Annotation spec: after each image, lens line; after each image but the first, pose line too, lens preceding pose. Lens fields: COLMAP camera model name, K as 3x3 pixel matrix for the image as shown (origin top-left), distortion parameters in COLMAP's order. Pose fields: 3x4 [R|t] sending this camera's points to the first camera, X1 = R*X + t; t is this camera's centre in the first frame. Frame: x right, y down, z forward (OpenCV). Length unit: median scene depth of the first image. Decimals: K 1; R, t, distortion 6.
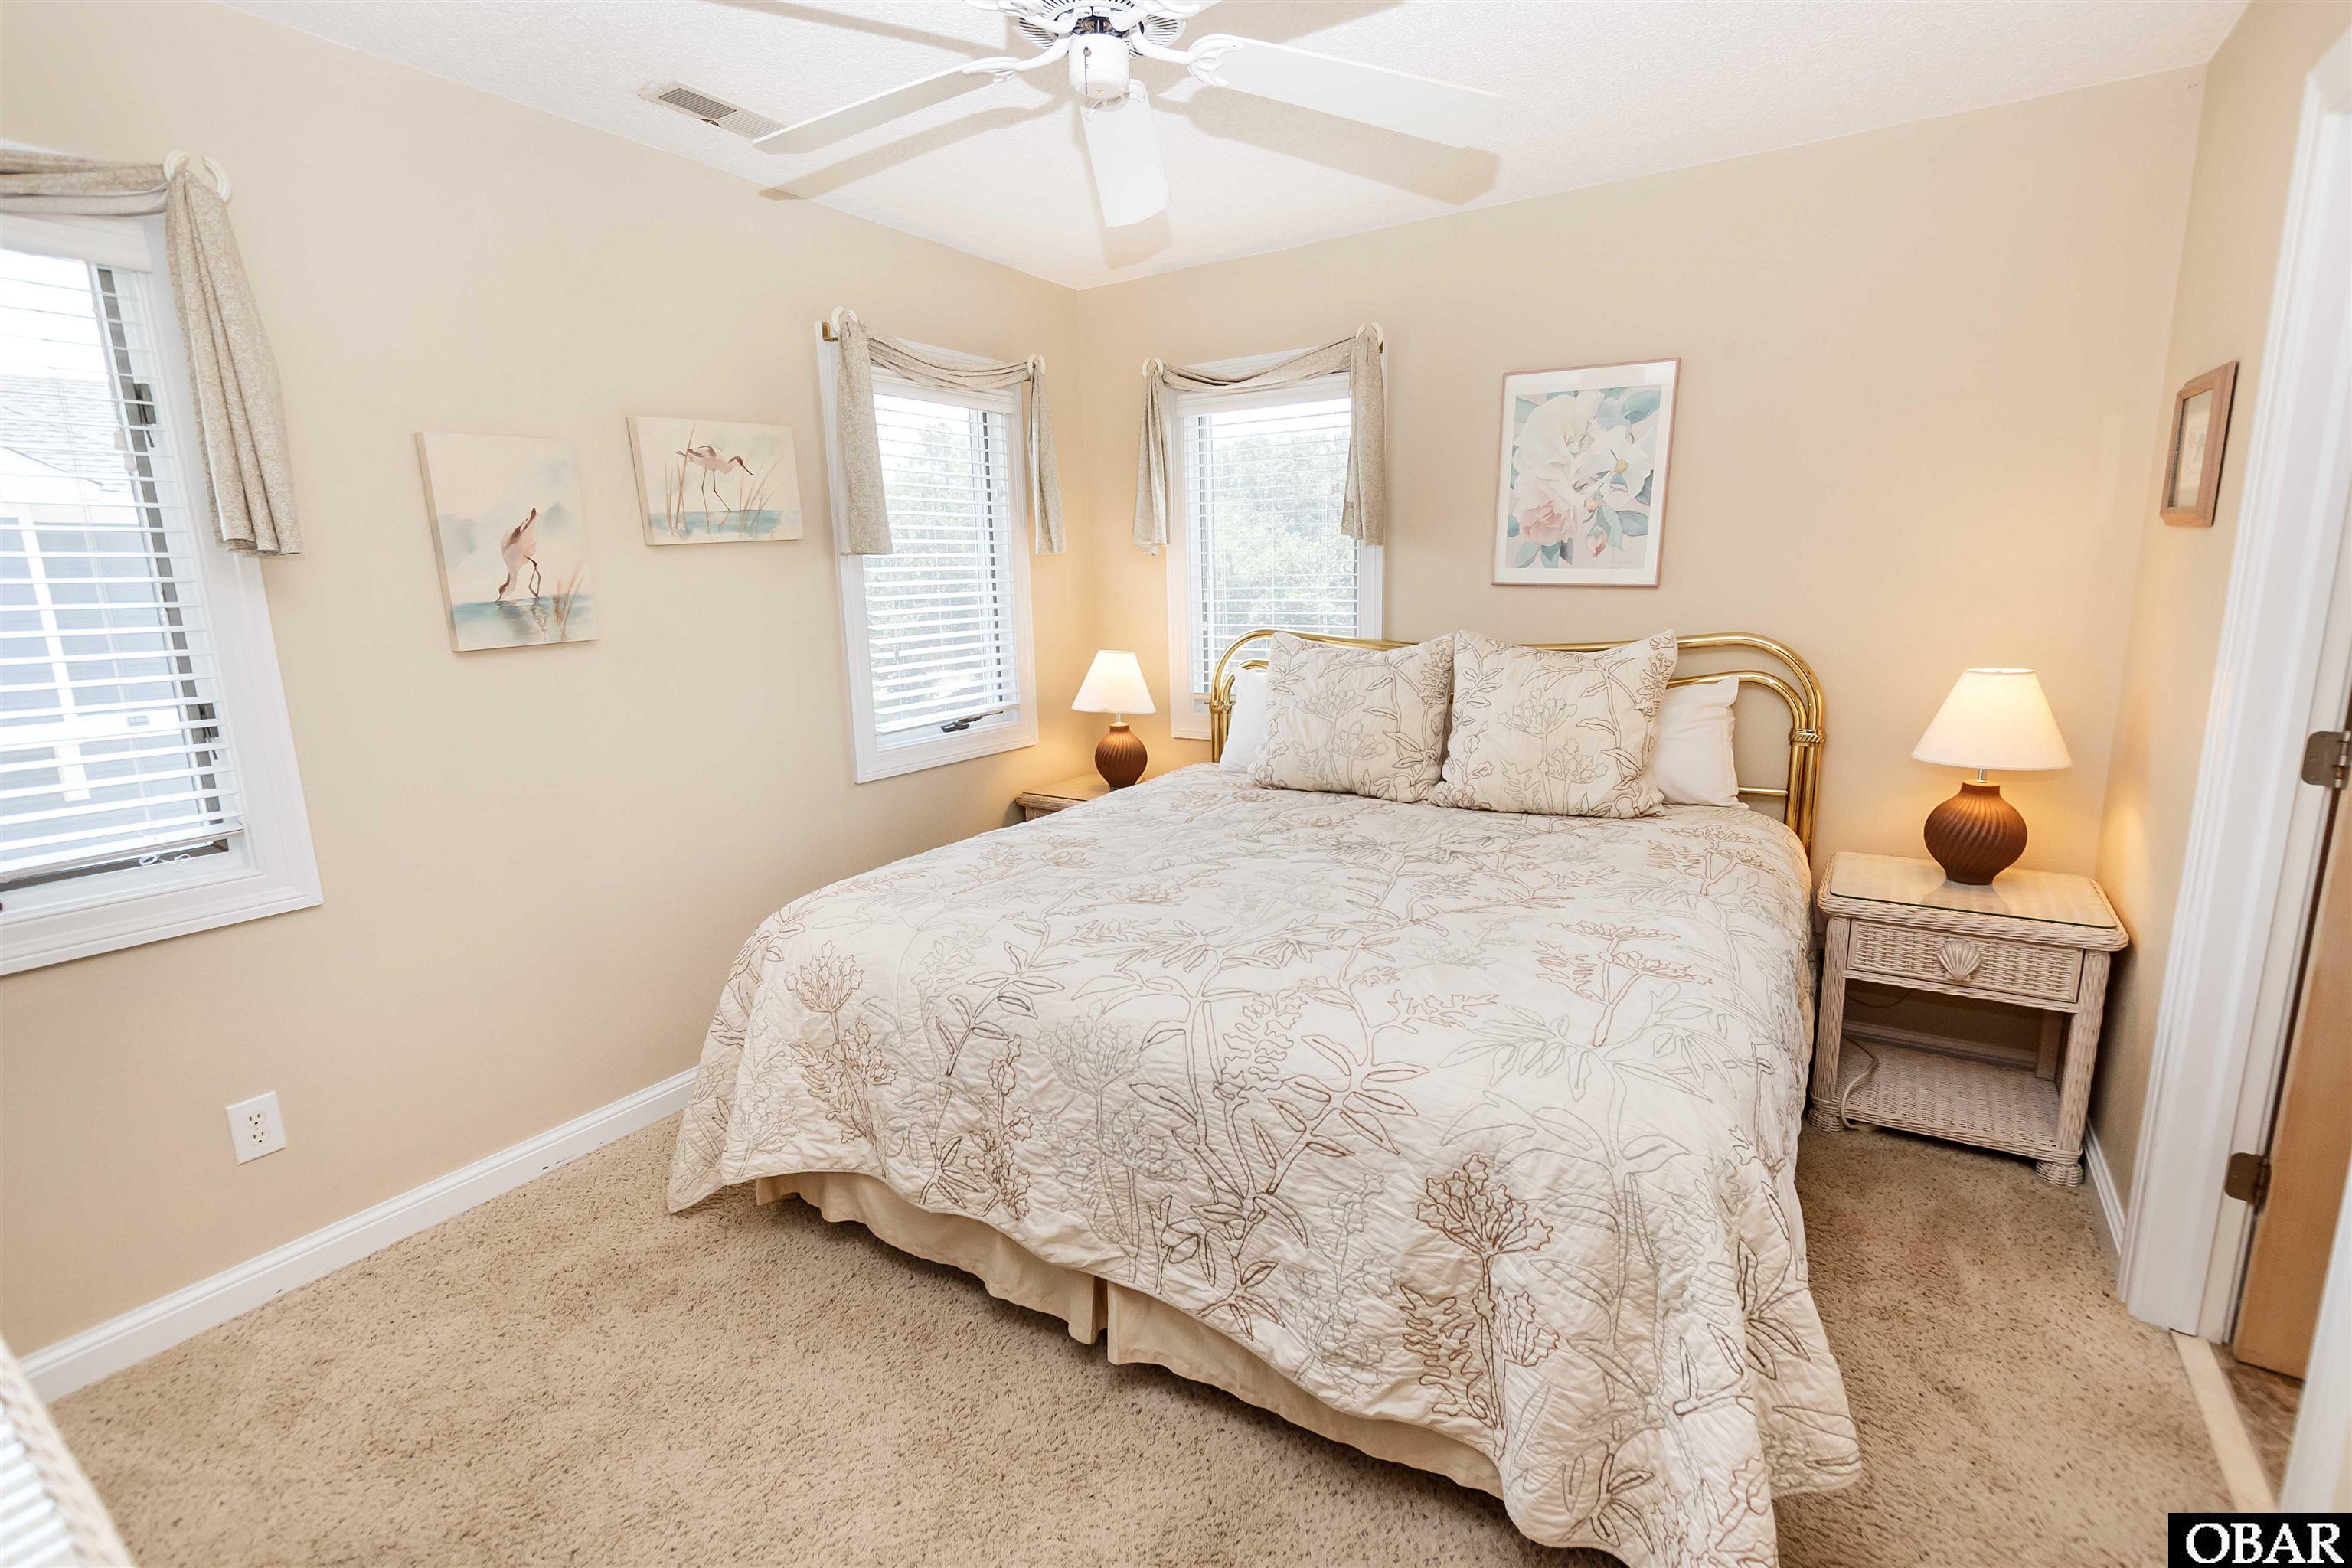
lens RADIAL K [[1068.2, 0, 1174.0], [0, 1068.2, 785.7], [0, 0, 1]] dist [0.004359, -0.000865]
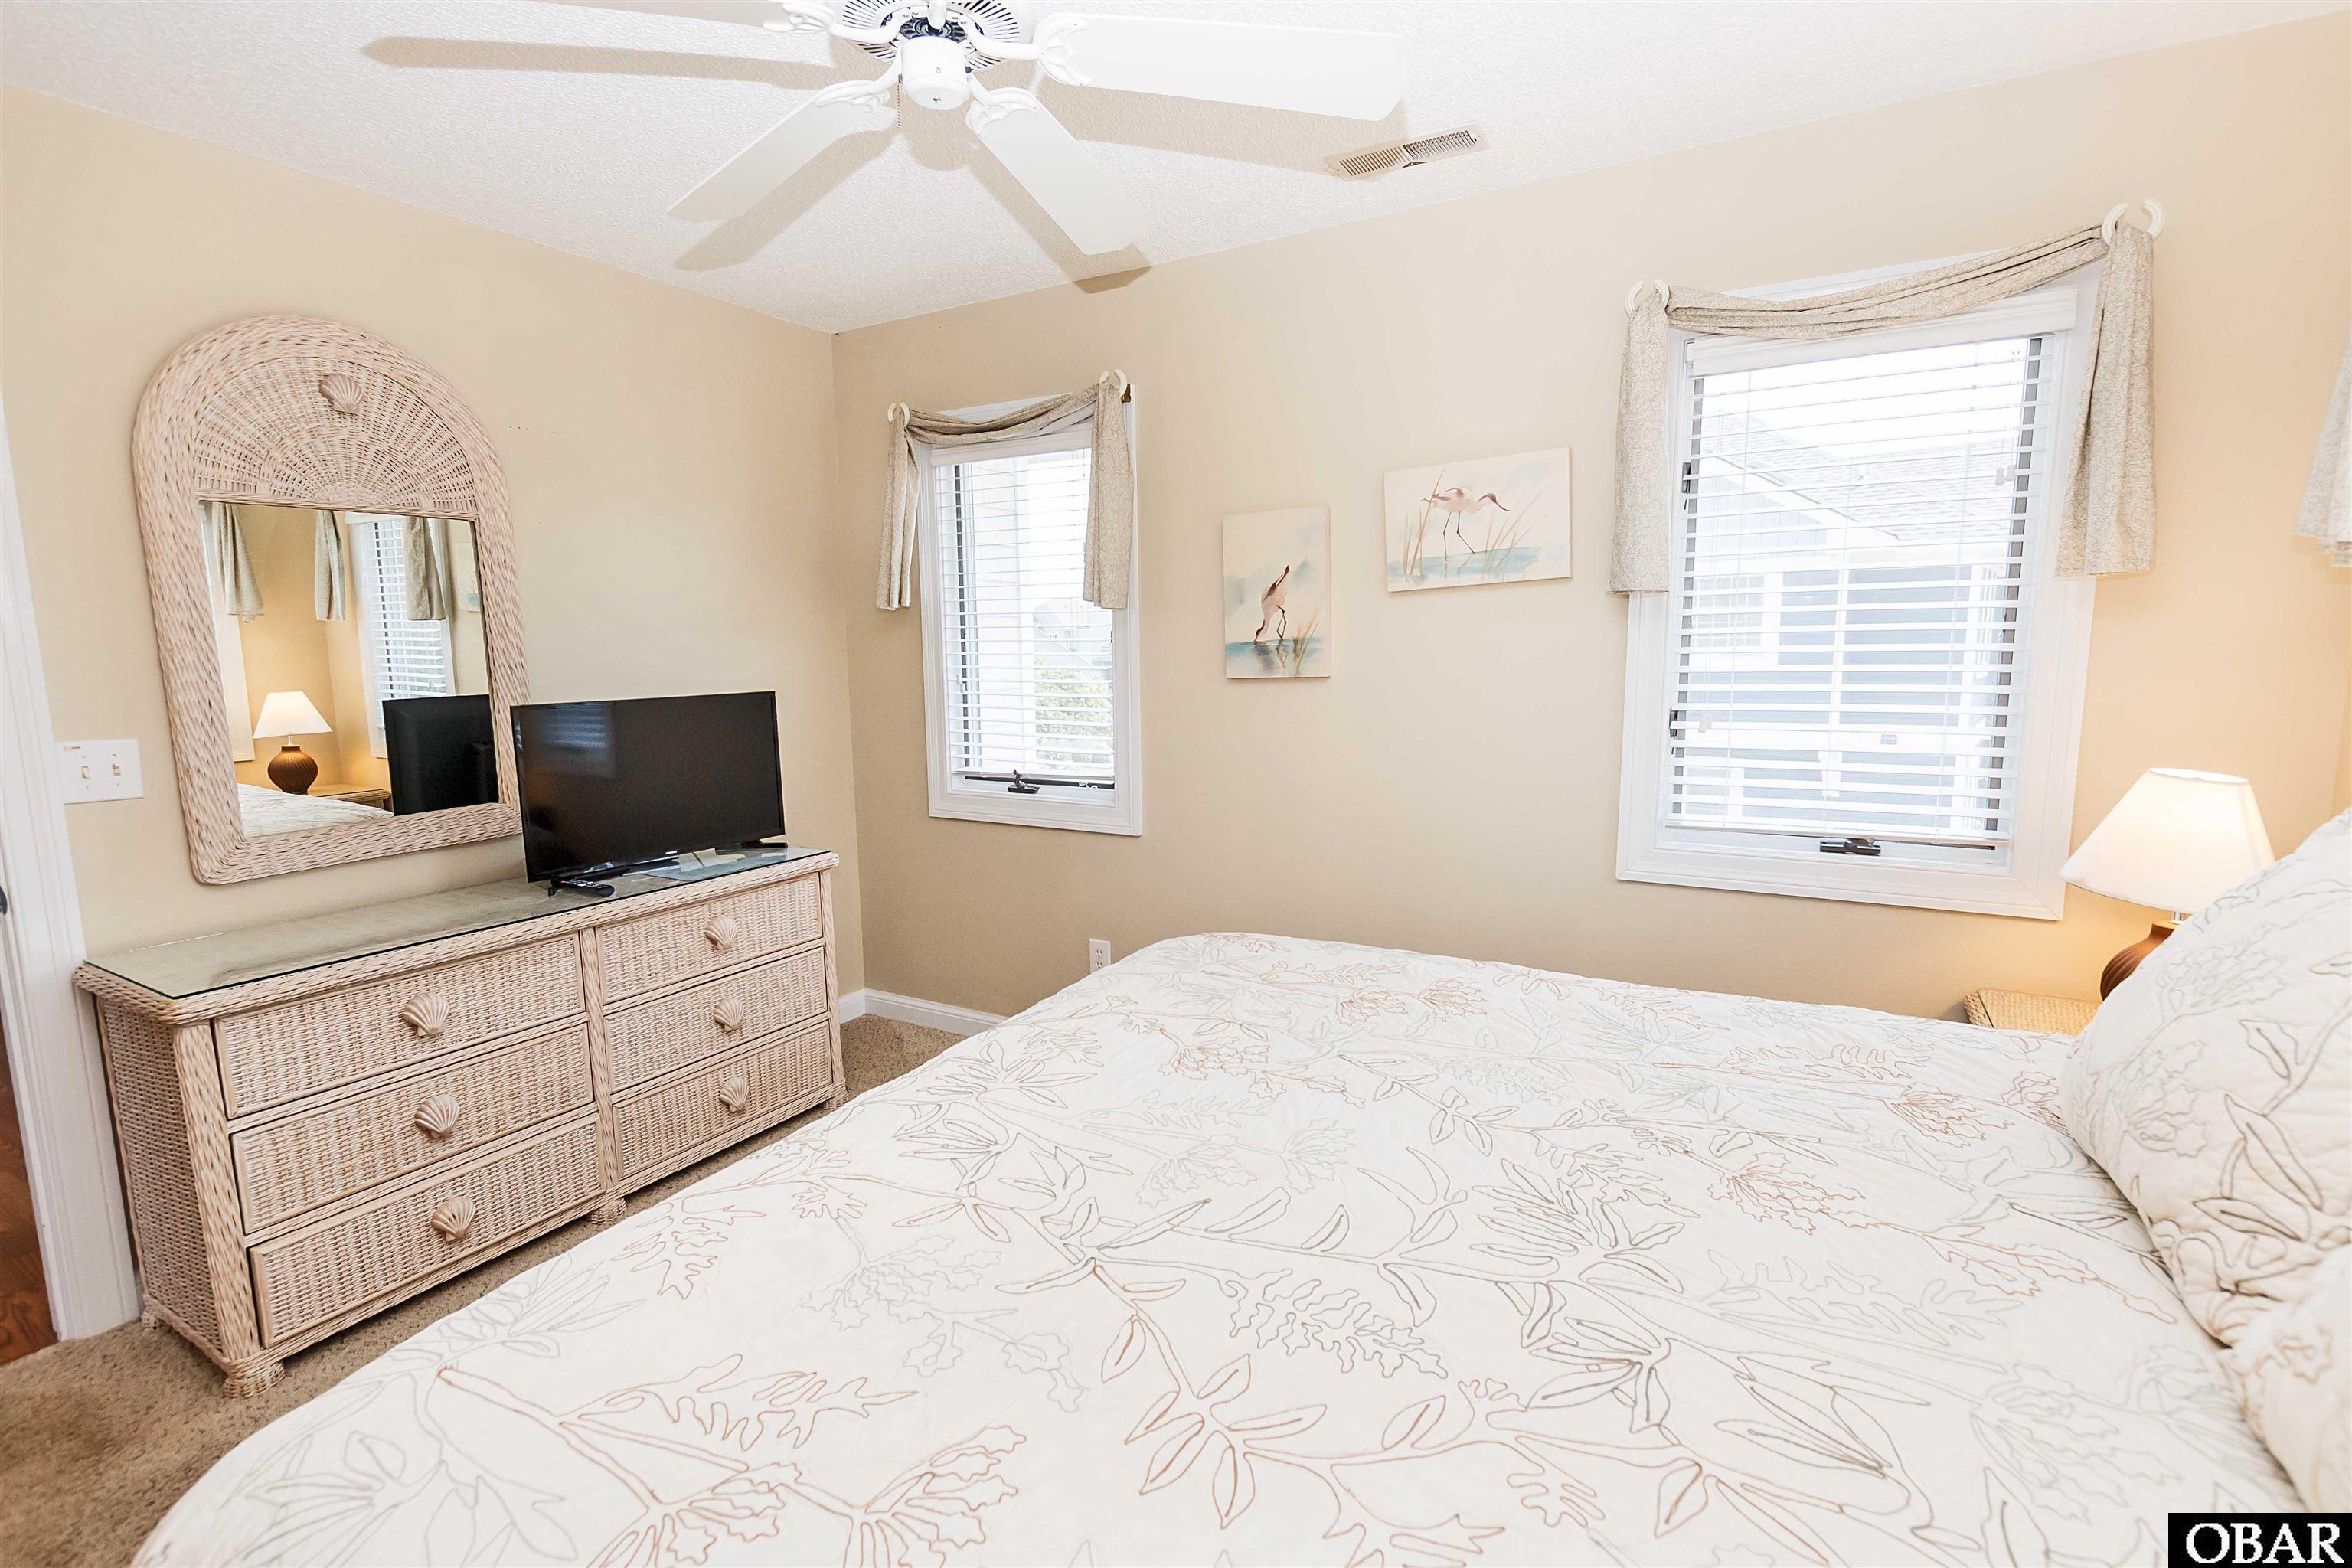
lens RADIAL K [[1068.2, 0, 1183.3], [0, 1068.2, 774.8], [0, 0, 1]] dist [0.004359, -0.000865]
pose [[0.059094, 0.144239, -0.987777, 0.607327], [-0.185774, 0.973809, 0.131085, -0.161689], [0.980814, 0.175757, 0.084342, 0.802528]]
